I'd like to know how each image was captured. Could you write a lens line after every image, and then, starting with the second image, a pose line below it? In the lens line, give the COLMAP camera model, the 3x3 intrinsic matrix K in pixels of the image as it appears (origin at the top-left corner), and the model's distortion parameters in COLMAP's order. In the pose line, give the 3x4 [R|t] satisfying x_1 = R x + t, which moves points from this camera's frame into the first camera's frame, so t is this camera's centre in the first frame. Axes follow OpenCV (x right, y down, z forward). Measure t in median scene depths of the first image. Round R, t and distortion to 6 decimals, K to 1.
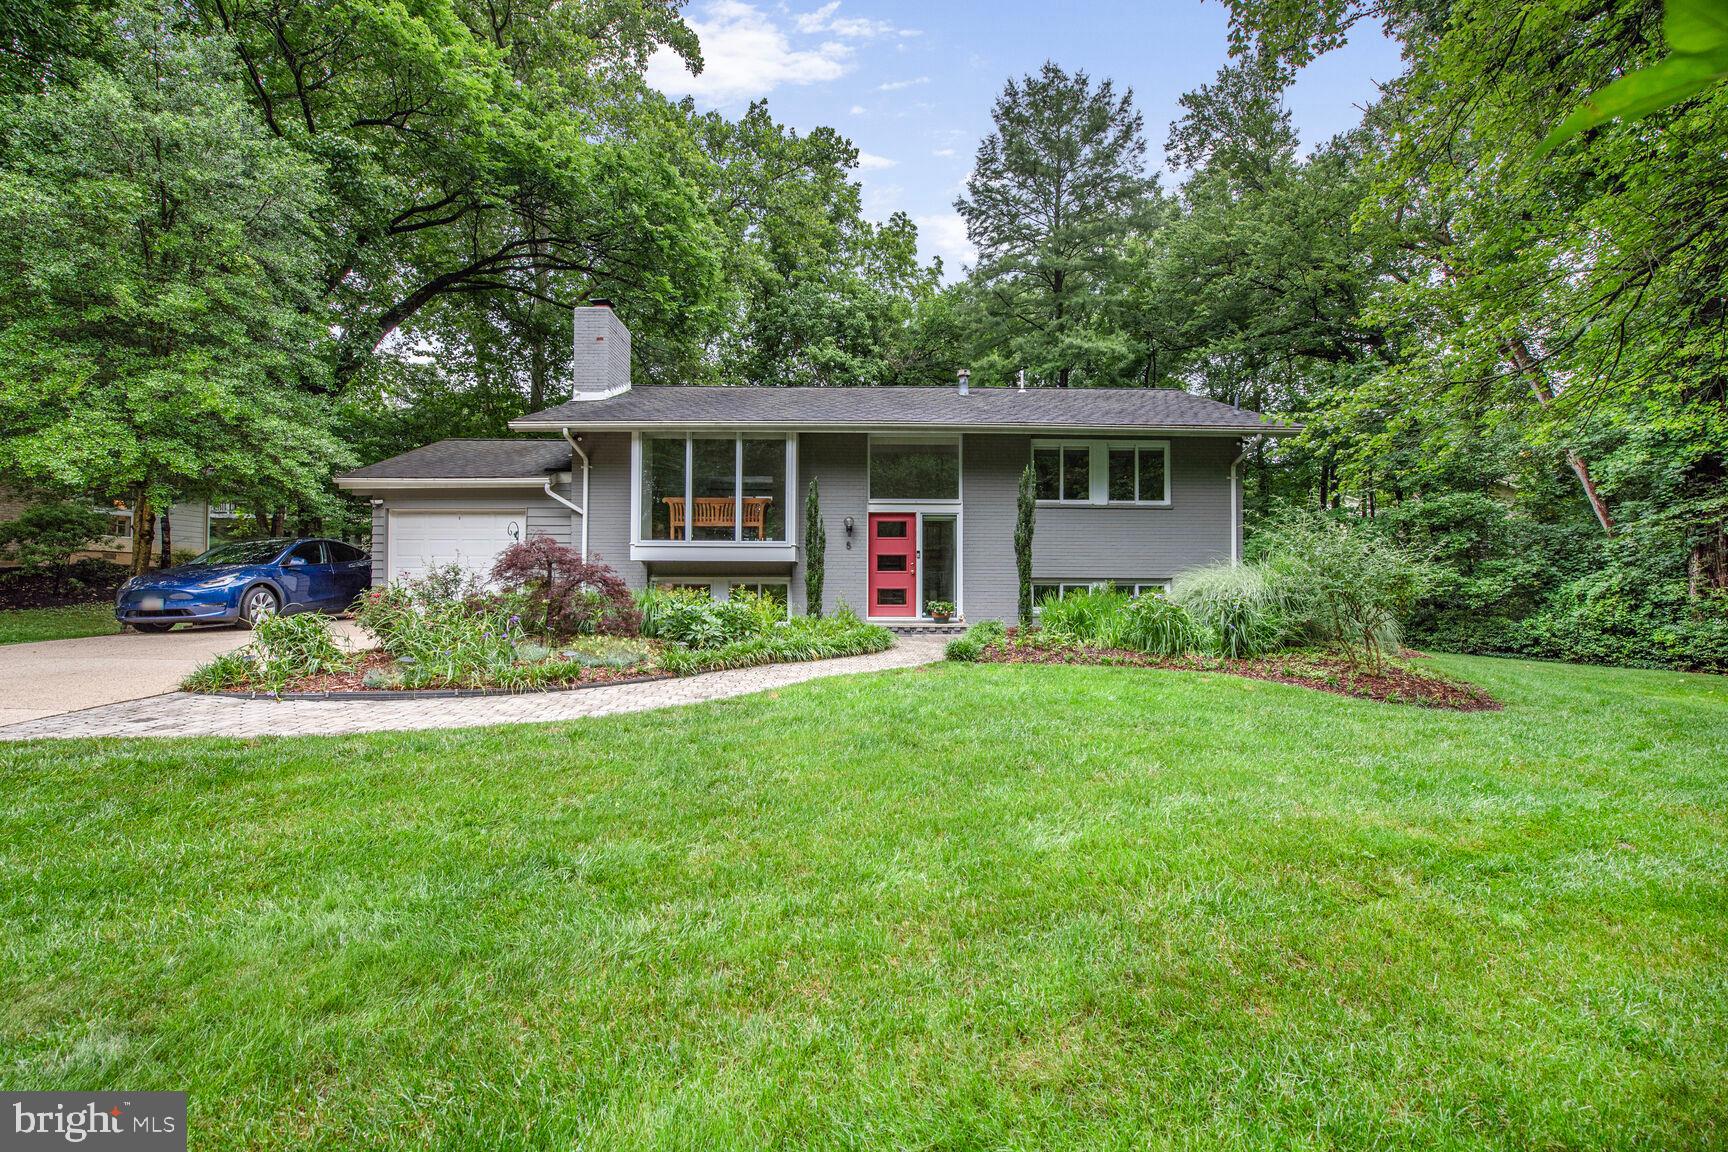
lens RADIAL K [[689.1, 0, 865.0], [0, 689.1, 581.4], [0, 0, 1]] dist [-0.022560, -0.000186]
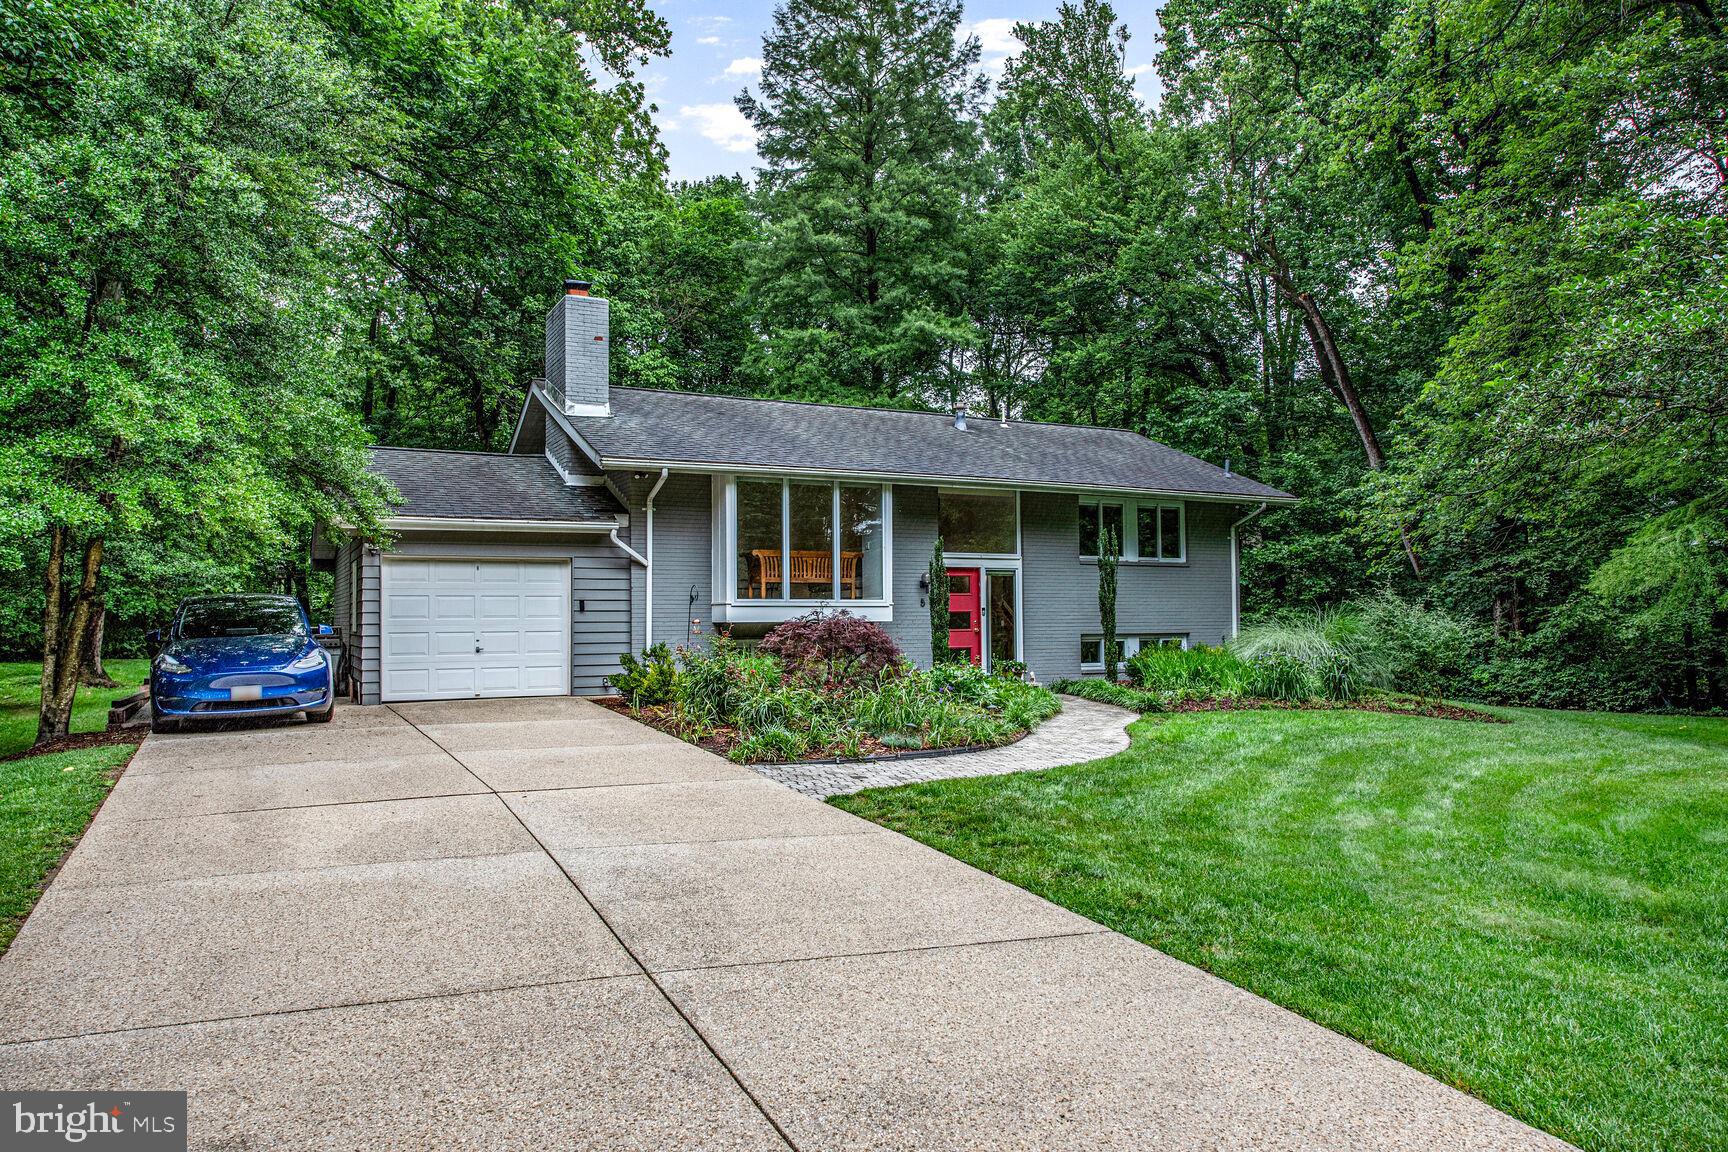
lens RADIAL K [[1186.7, 0, 862.2], [0, 1186.7, 582.4], [0, 0, 1]] dist [0.001834, 0.000895]
pose [[0.891289, 0.005027, 0.453407, -0.821705], [0.007281, 0.999651, -0.025396, -0.038685], [-0.453376, 0.025937, 0.890942, -0.398052]]
